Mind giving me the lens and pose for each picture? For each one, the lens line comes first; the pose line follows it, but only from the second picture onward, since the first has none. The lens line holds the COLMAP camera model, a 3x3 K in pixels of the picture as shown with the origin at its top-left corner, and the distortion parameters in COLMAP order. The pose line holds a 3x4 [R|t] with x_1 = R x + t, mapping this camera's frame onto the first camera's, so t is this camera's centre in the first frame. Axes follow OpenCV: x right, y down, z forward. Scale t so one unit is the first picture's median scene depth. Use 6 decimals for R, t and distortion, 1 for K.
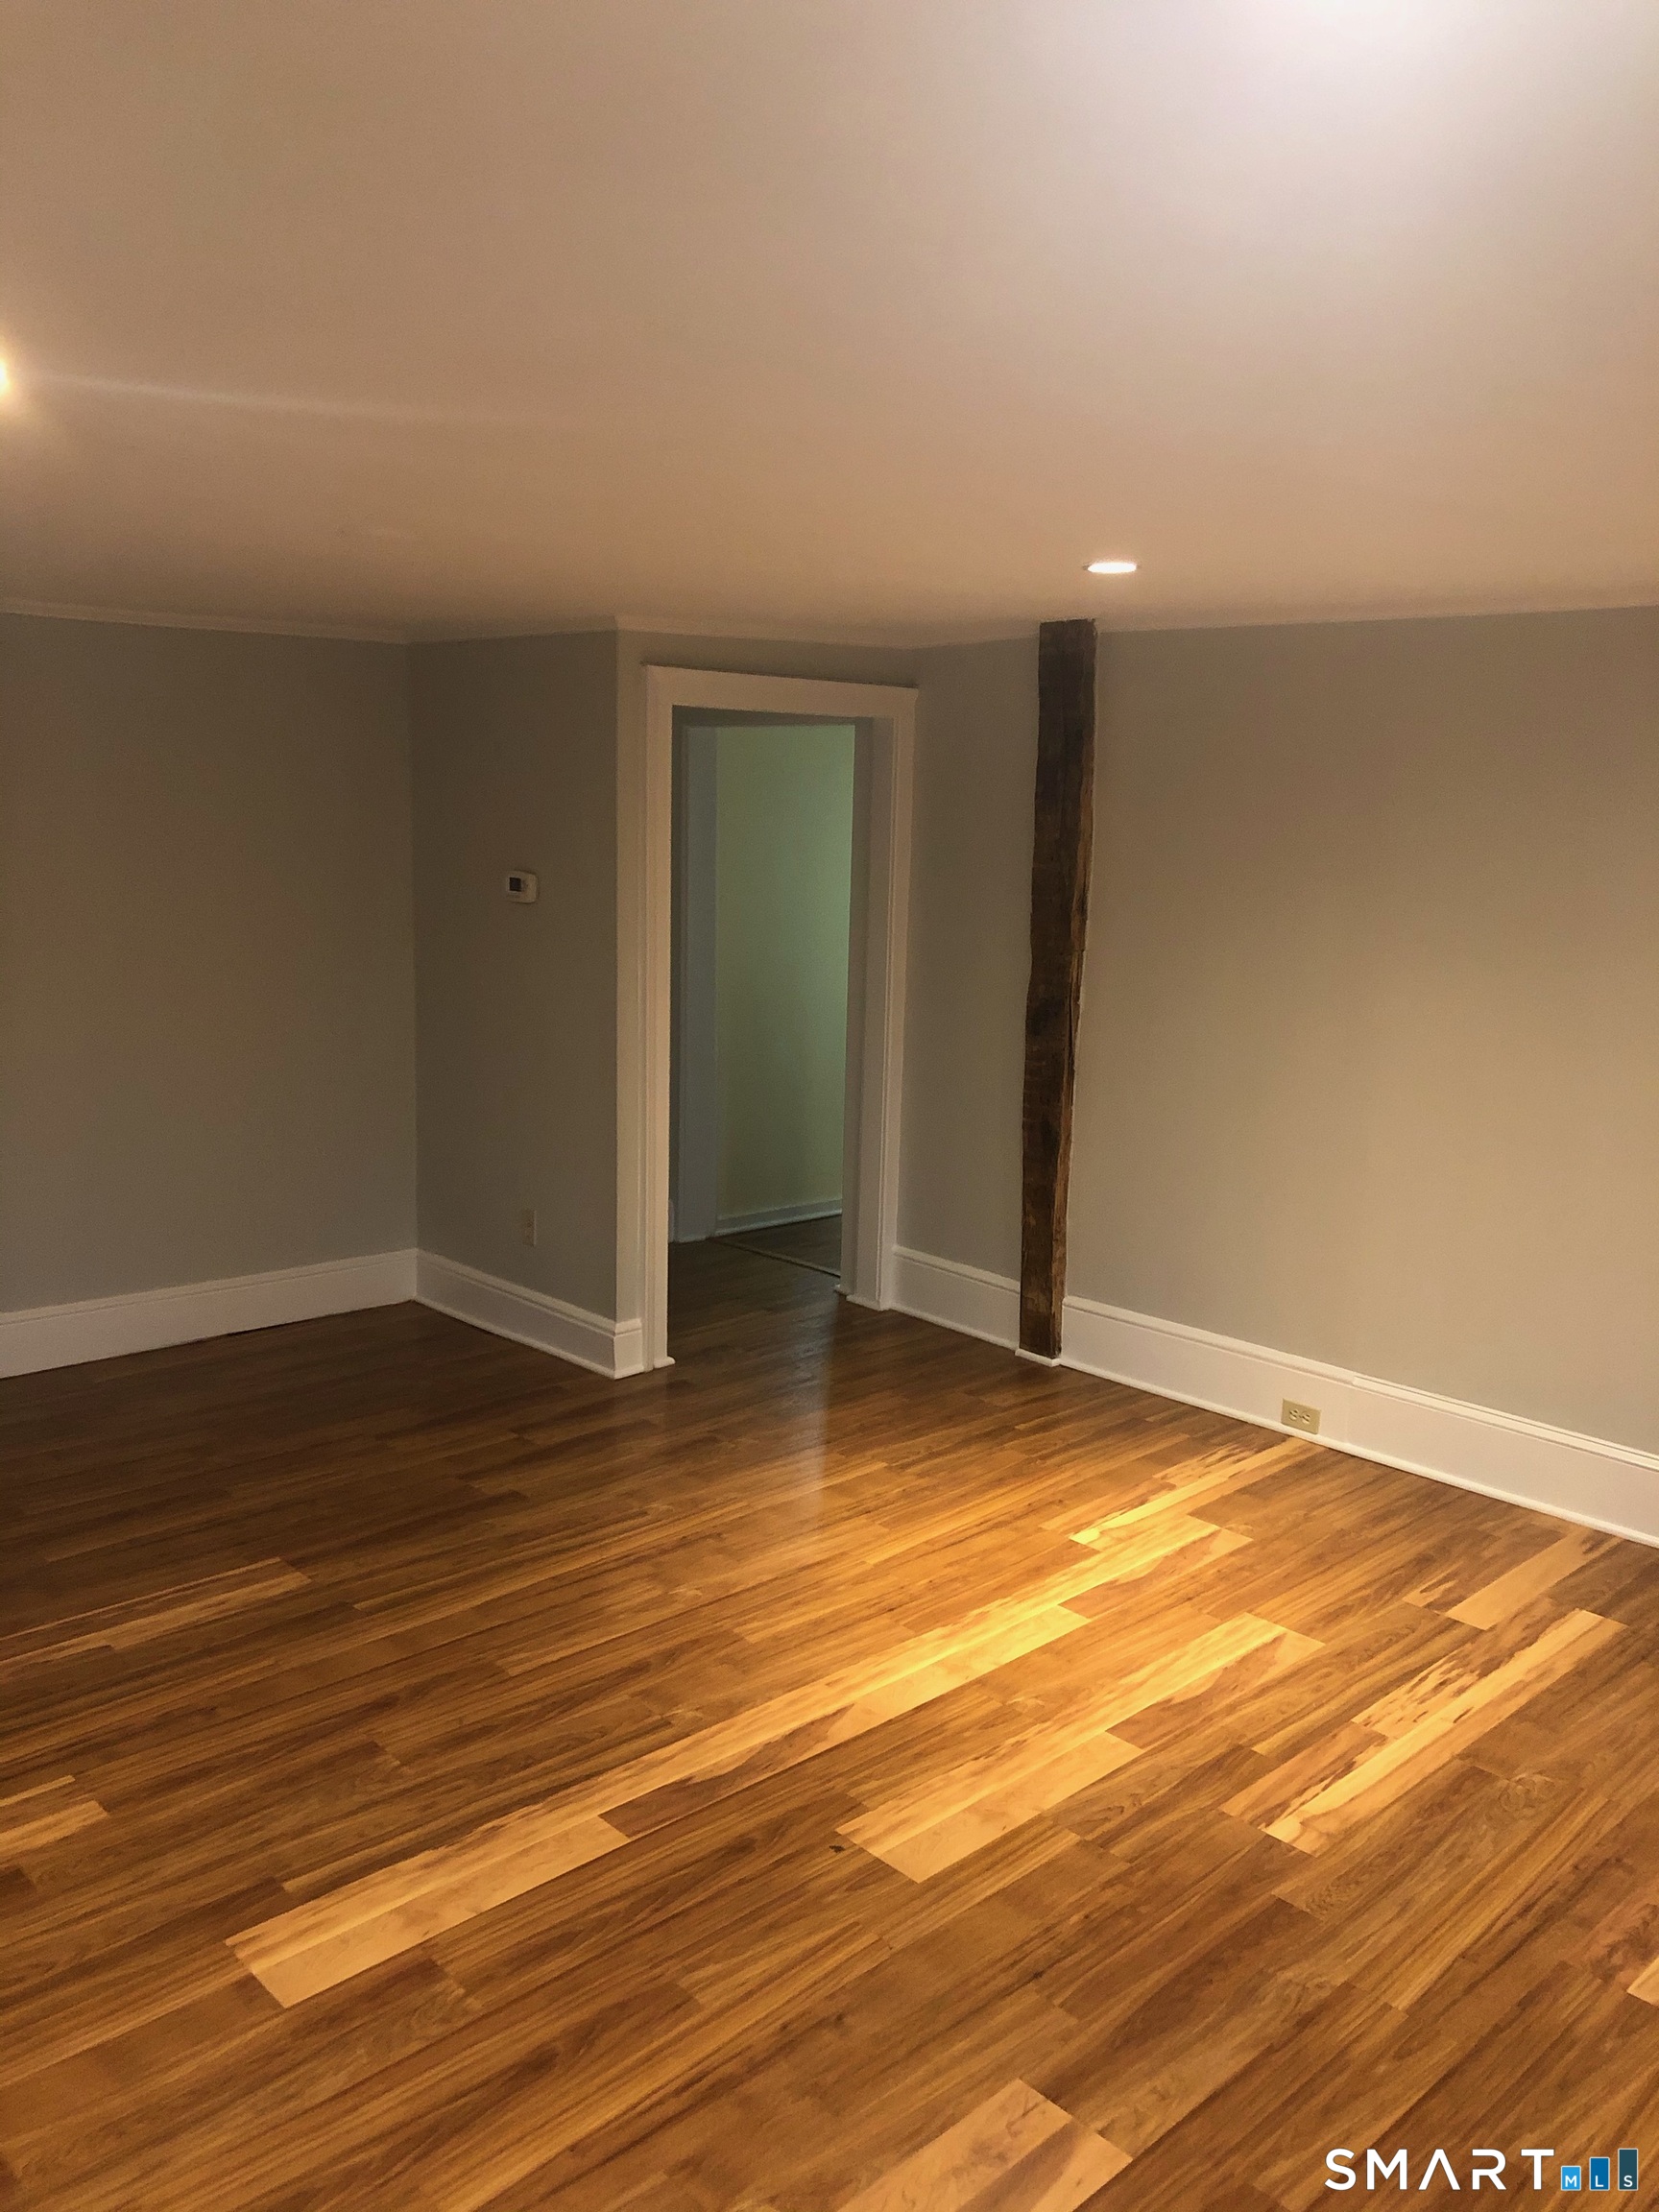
lens RADIAL K [[1814.7, 0, 830.9], [0, 1814.7, 1110.2], [0, 0, 1]] dist [0.035068, -0.041966]
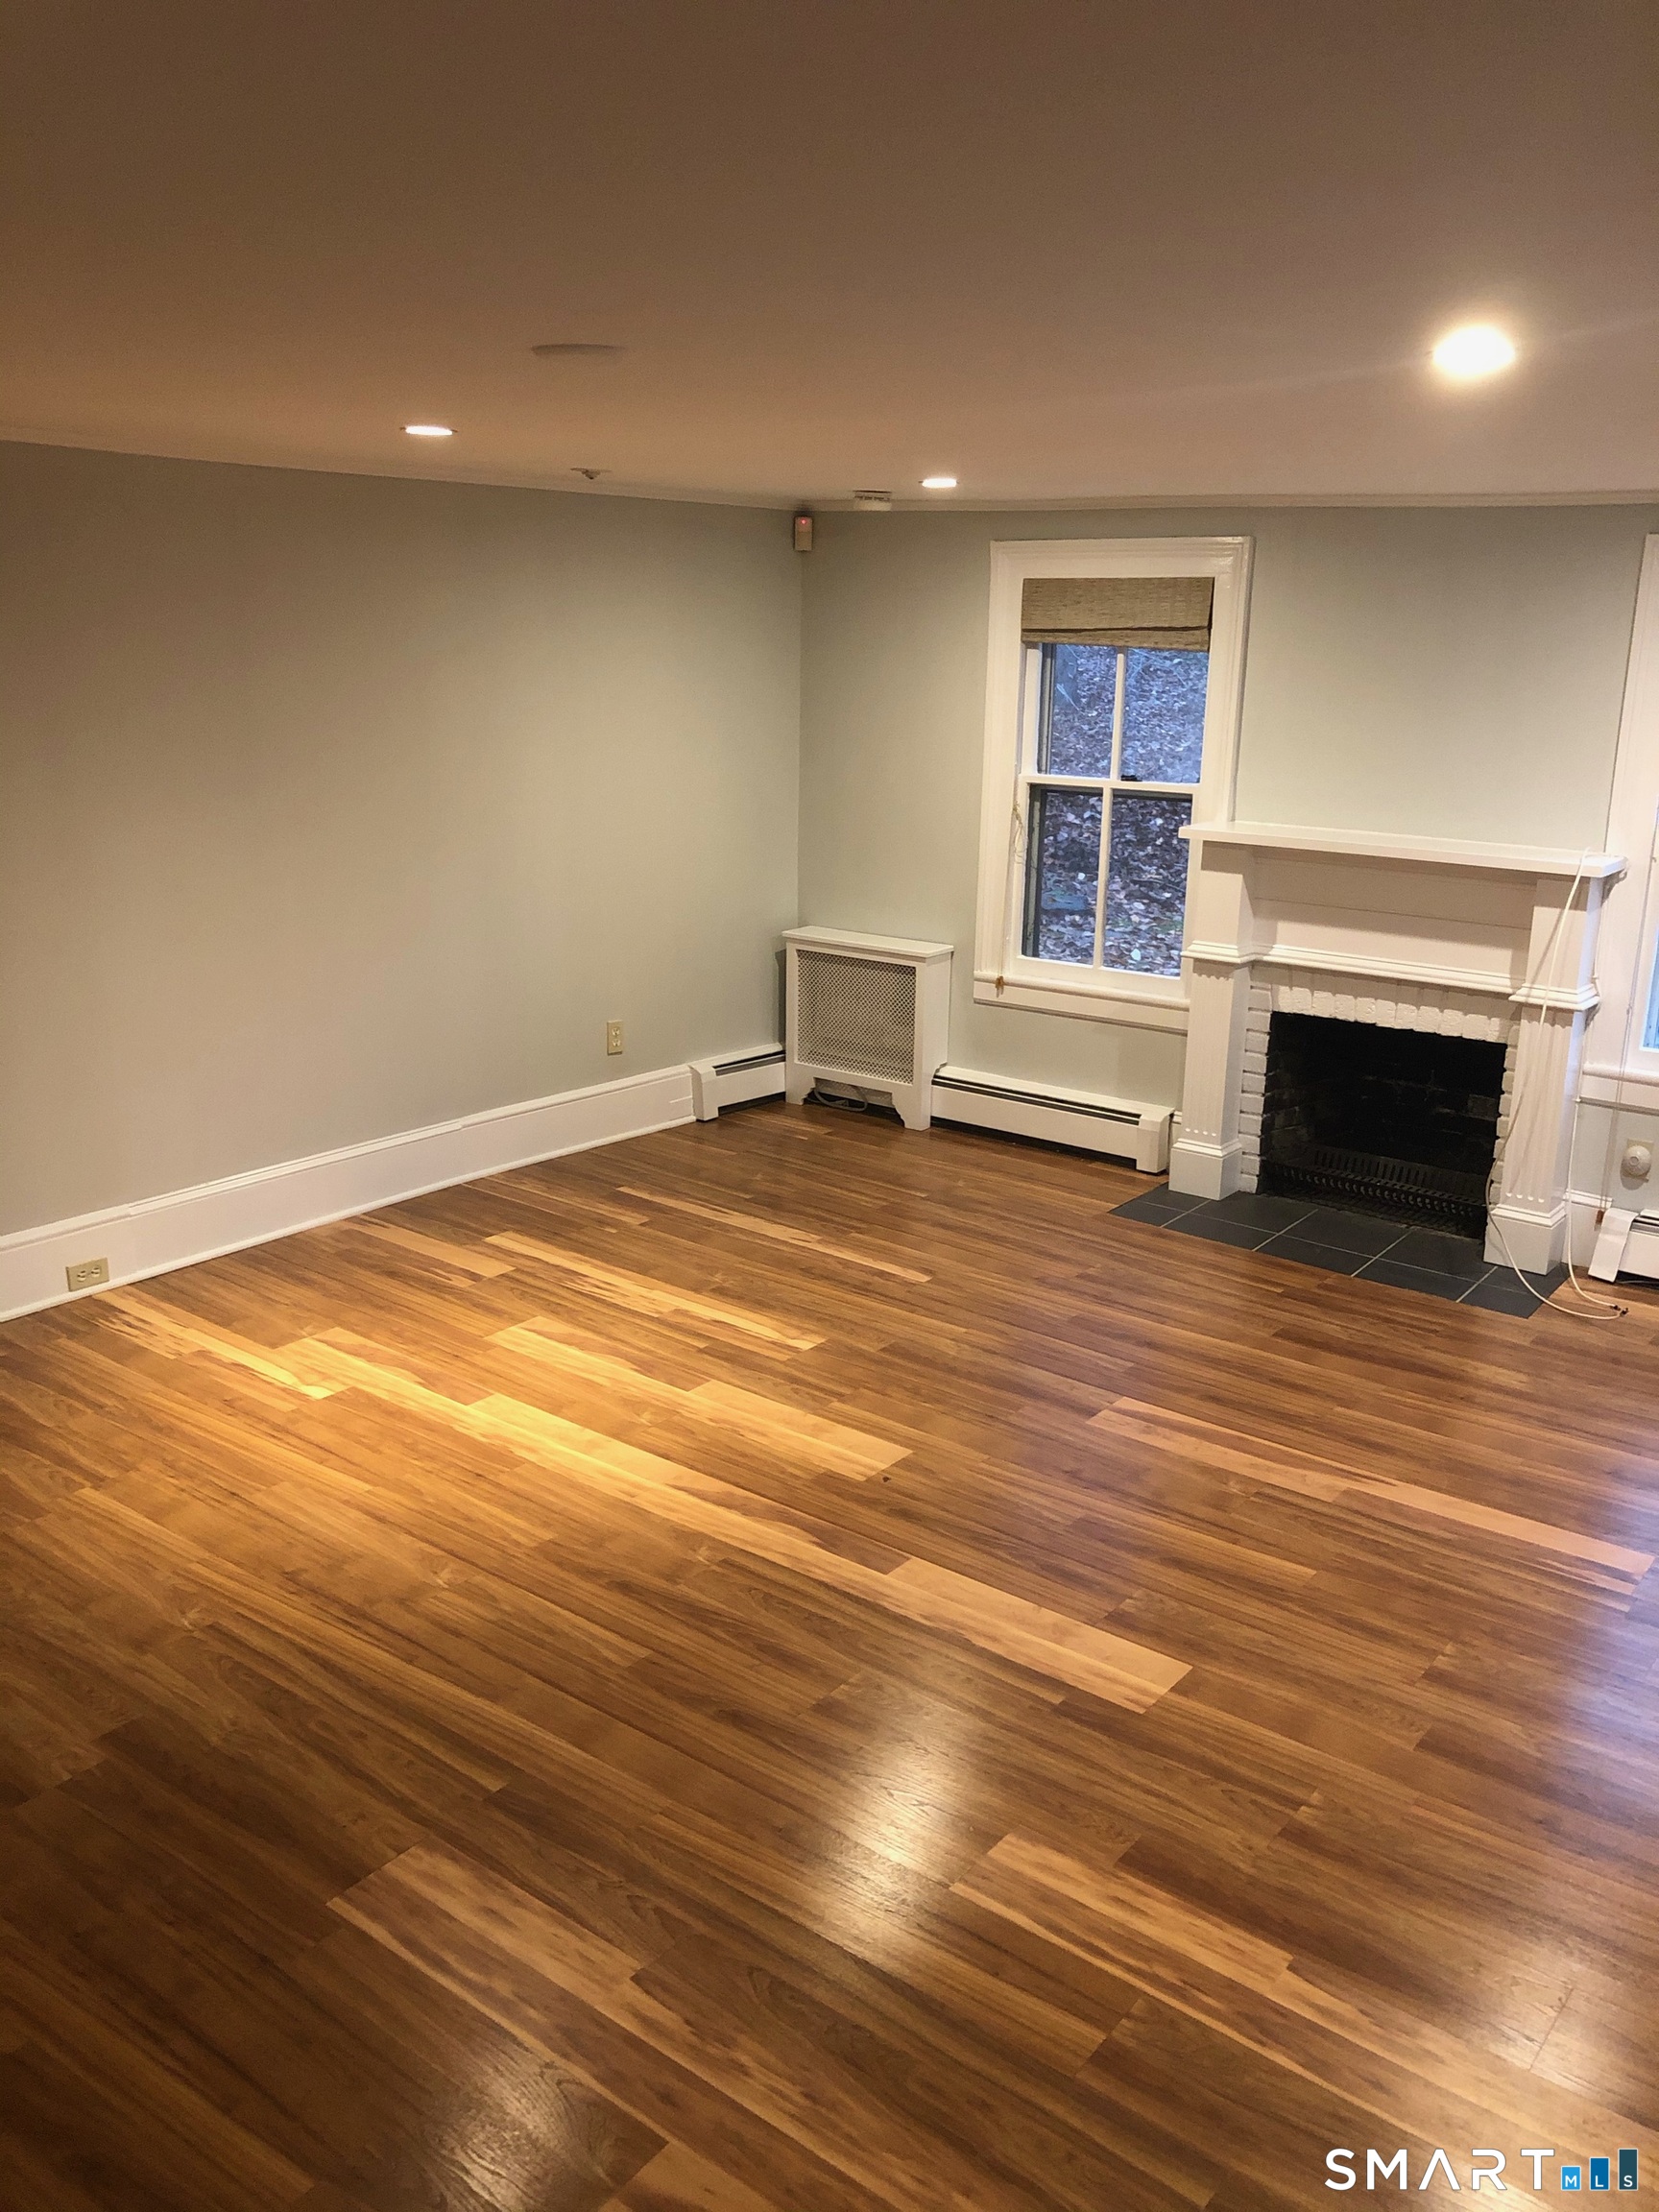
lens RADIAL K [[1814.7, 0, 830.2], [0, 1814.7, 1103.8], [0, 0, 1]] dist [0.035068, -0.041966]
pose [[-0.154926, -0.281932, 0.946843, -0.935600], [0.151177, 0.940362, 0.304738, -0.208325], [-0.976291, 0.190353, -0.103064, 0.906104]]
